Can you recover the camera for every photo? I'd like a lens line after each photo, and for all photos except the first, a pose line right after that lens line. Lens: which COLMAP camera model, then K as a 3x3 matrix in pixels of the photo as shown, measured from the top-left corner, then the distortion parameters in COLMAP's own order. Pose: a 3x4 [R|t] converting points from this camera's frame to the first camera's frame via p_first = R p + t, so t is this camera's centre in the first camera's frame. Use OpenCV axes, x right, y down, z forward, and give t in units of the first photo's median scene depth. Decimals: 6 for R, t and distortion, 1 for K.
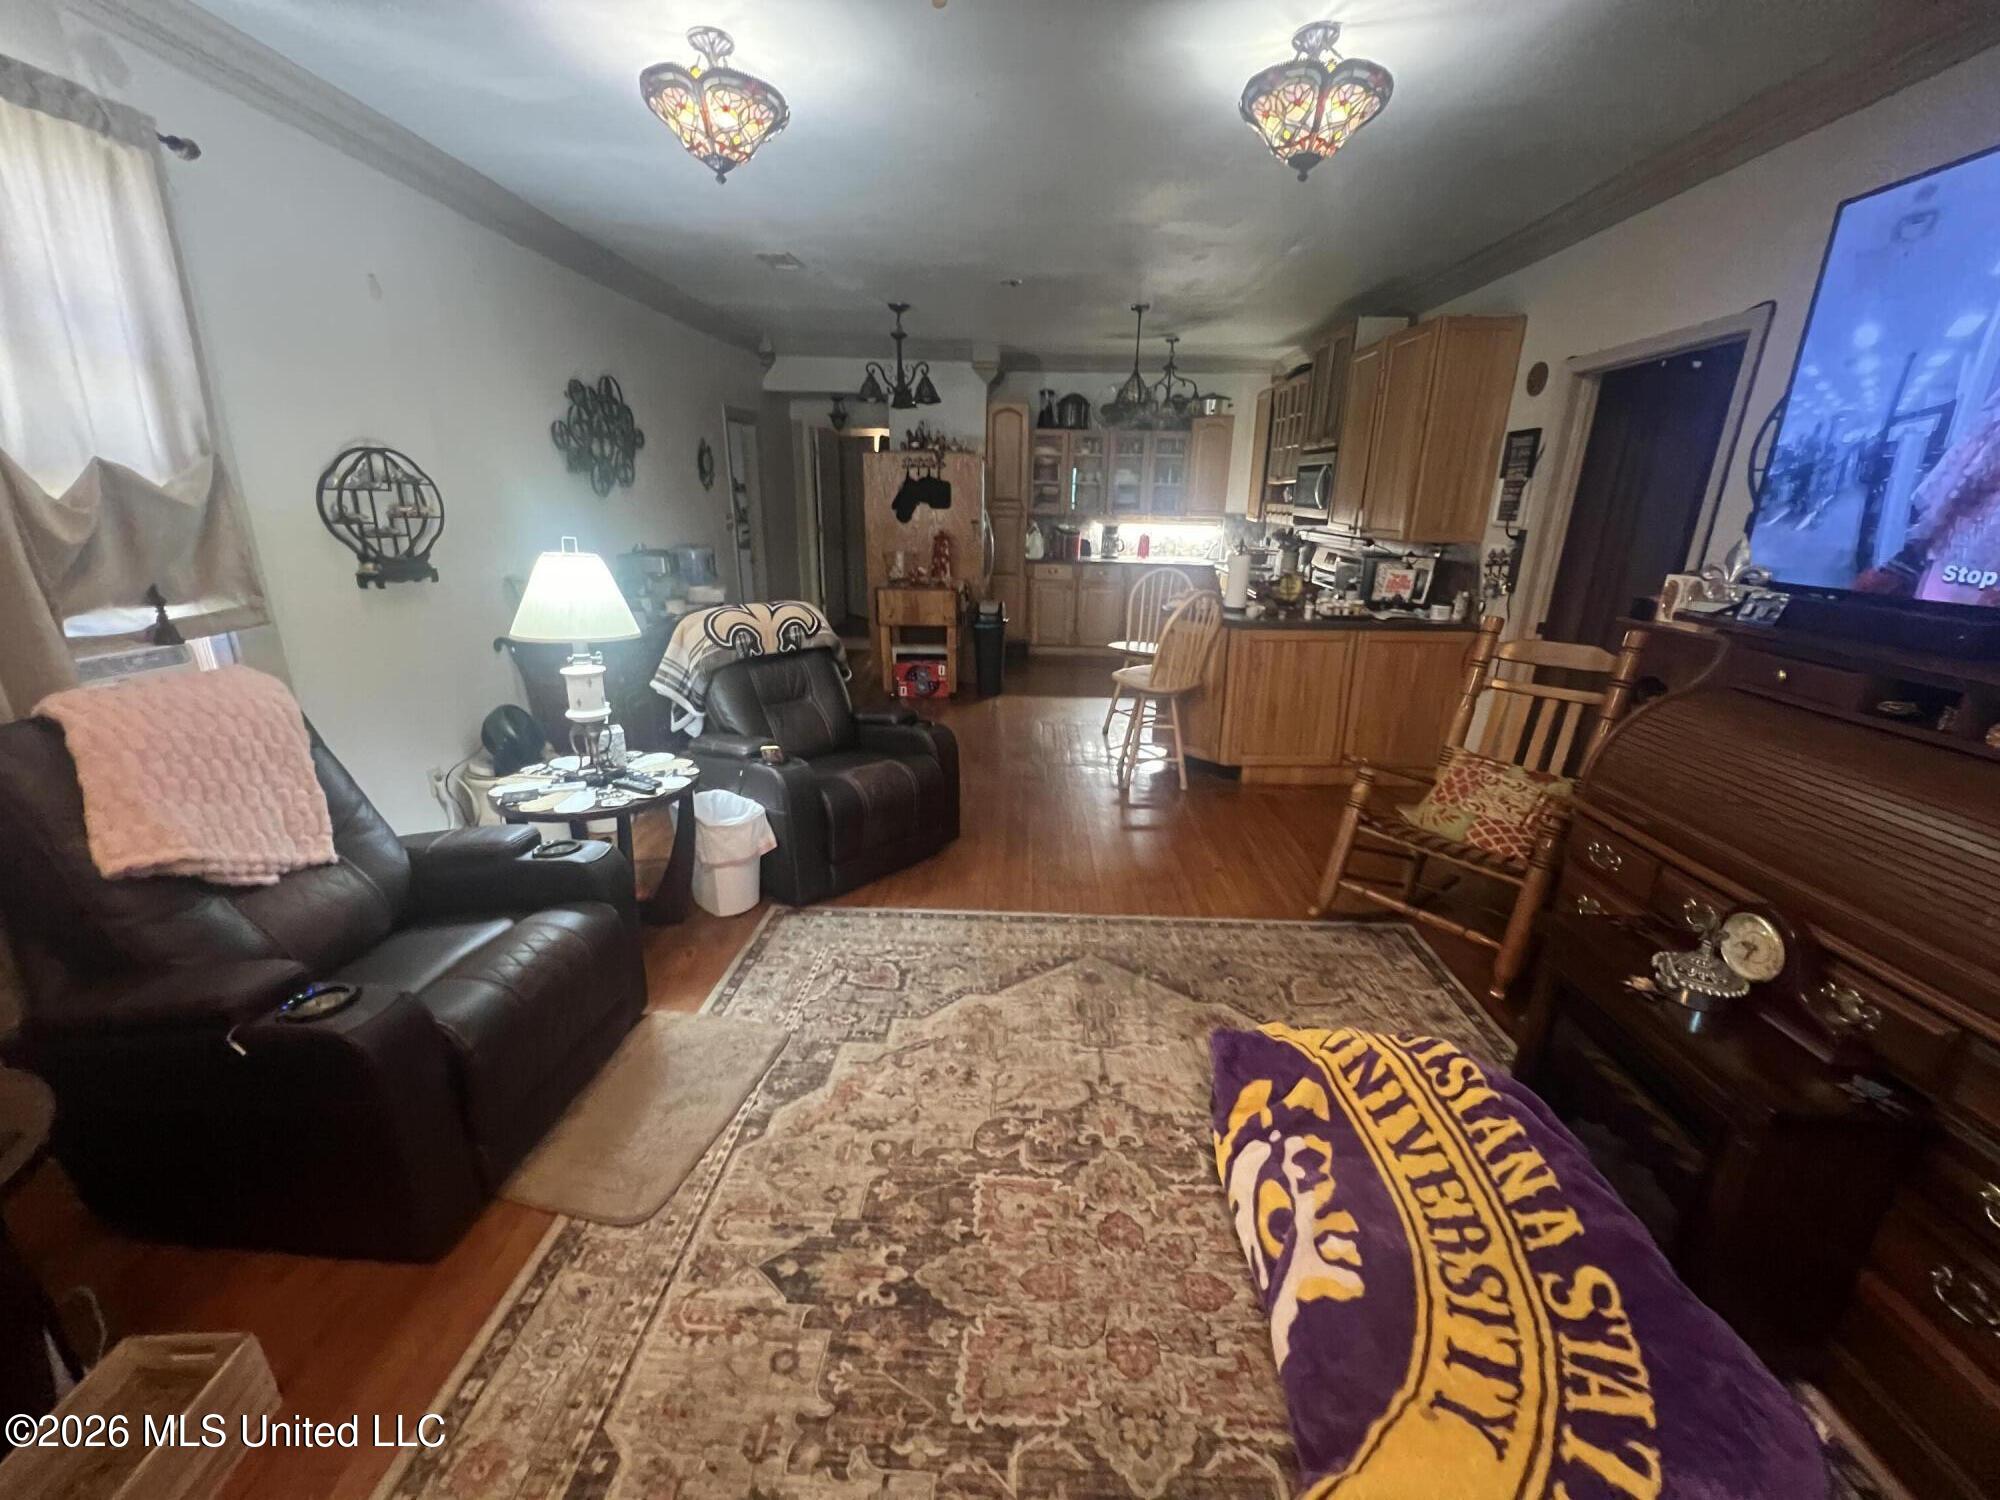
lens RADIAL K [[810.4, 0, 1000.0], [0, 810.4, 750.0], [0, 0, 1]] dist [-0.000947, -0.000360]
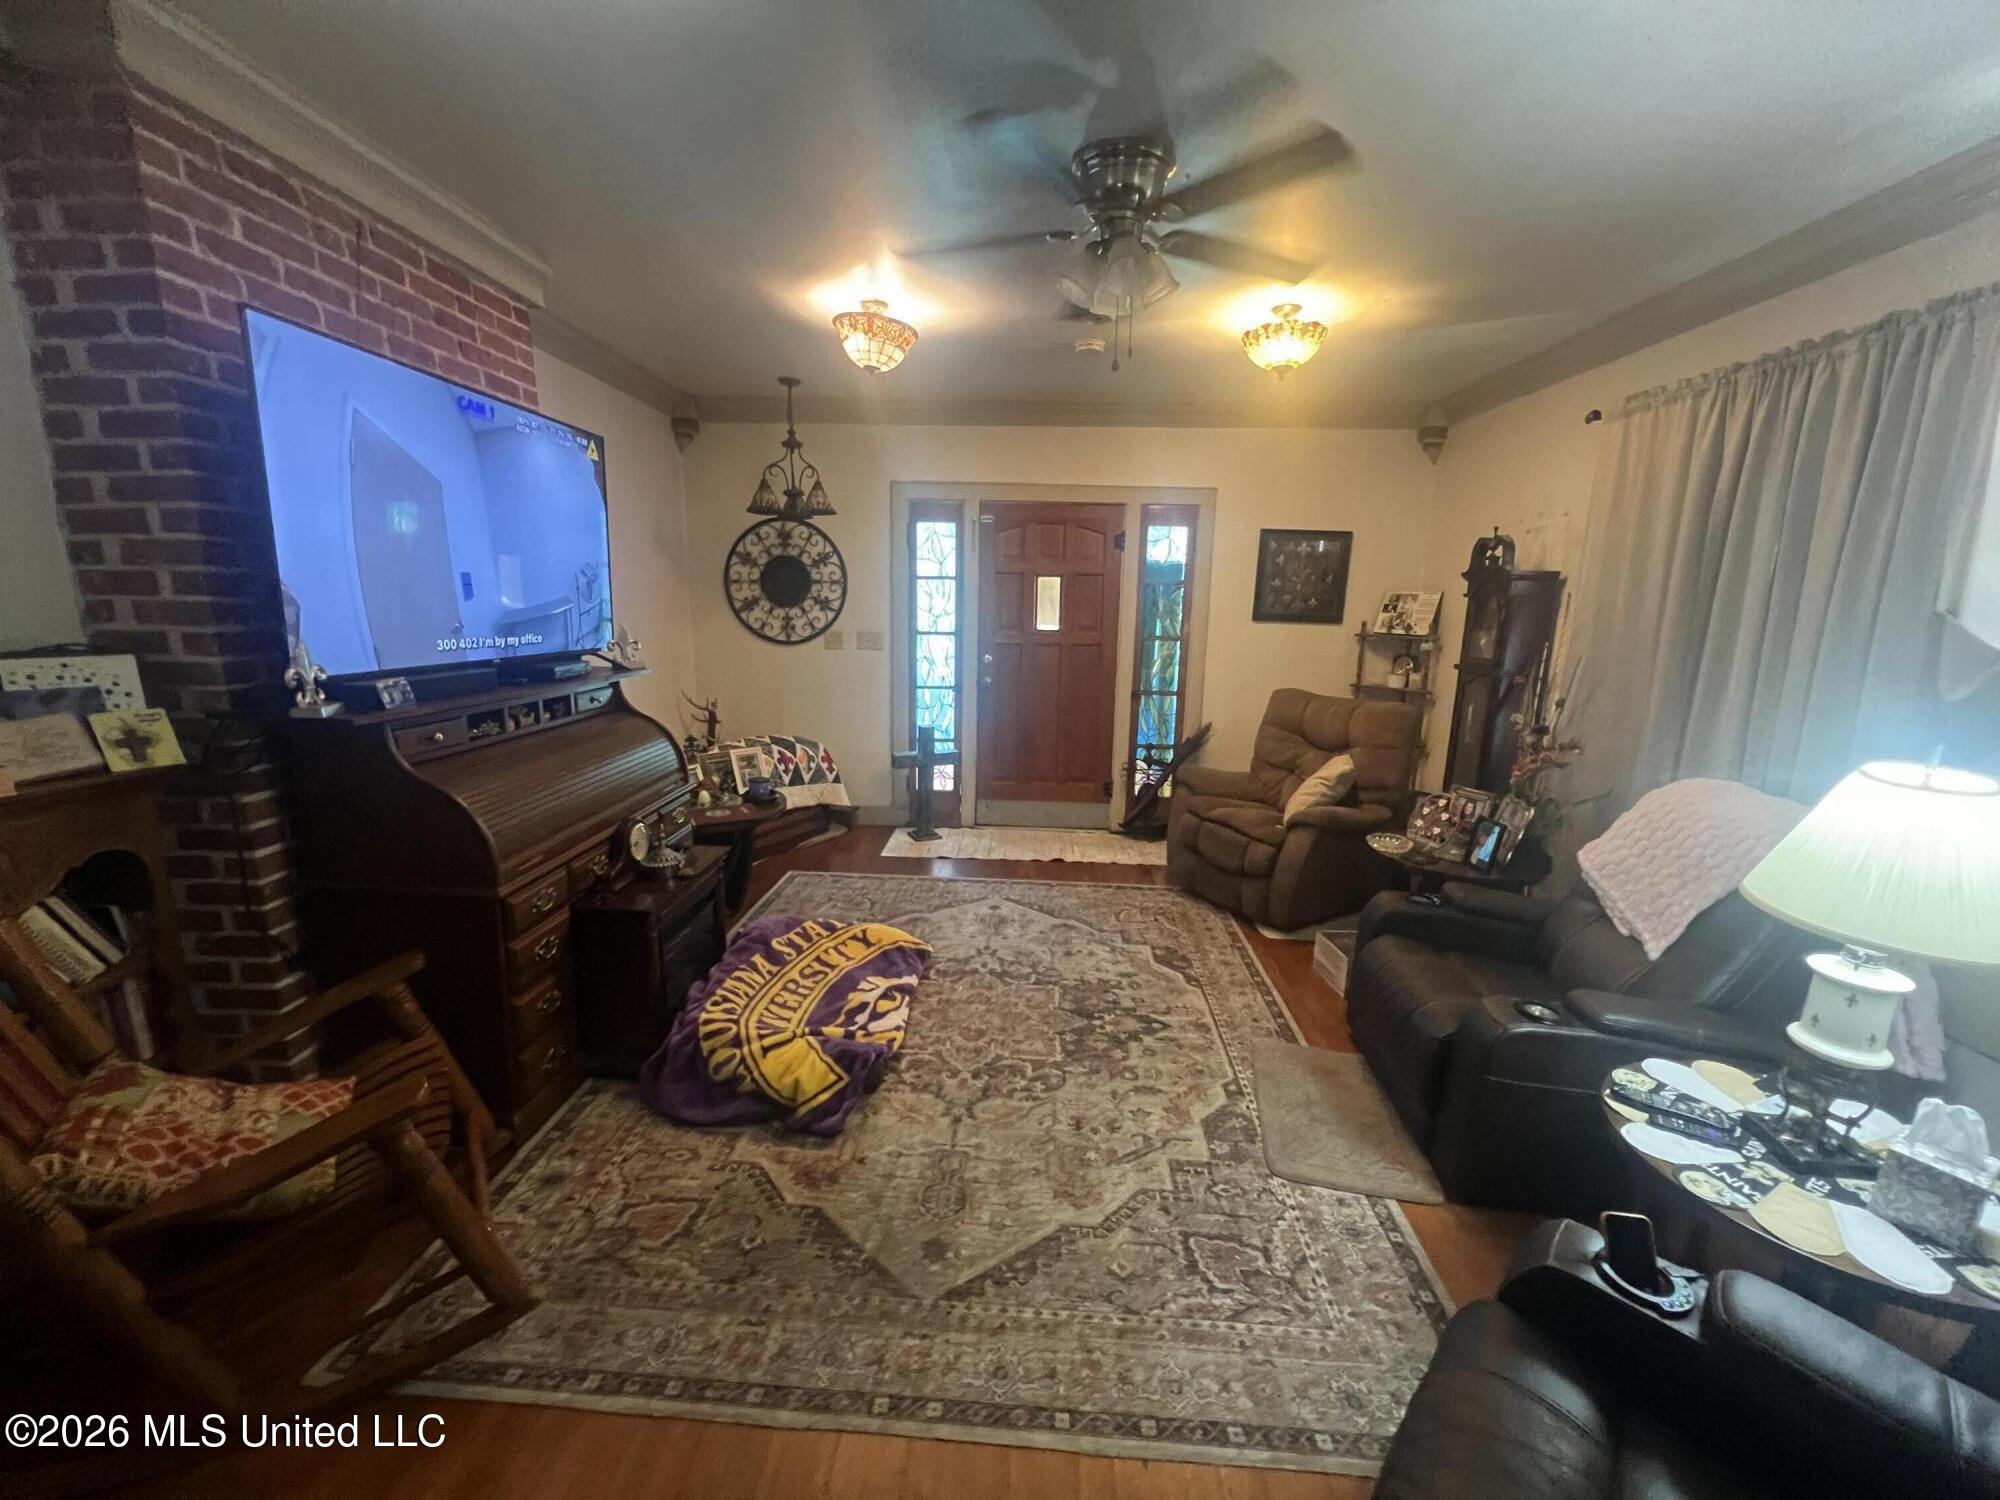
lens RADIAL K [[810.4, 0, 1000.0], [0, 810.4, 750.0], [0, 0, 1]] dist [-0.000947, -0.000360]
pose [[-0.999225, -0.039292, 0.002243, 0.085533], [-0.033621, 0.881846, 0.470337, -0.568036], [-0.020459, 0.469898, -0.882484, 1.726171]]
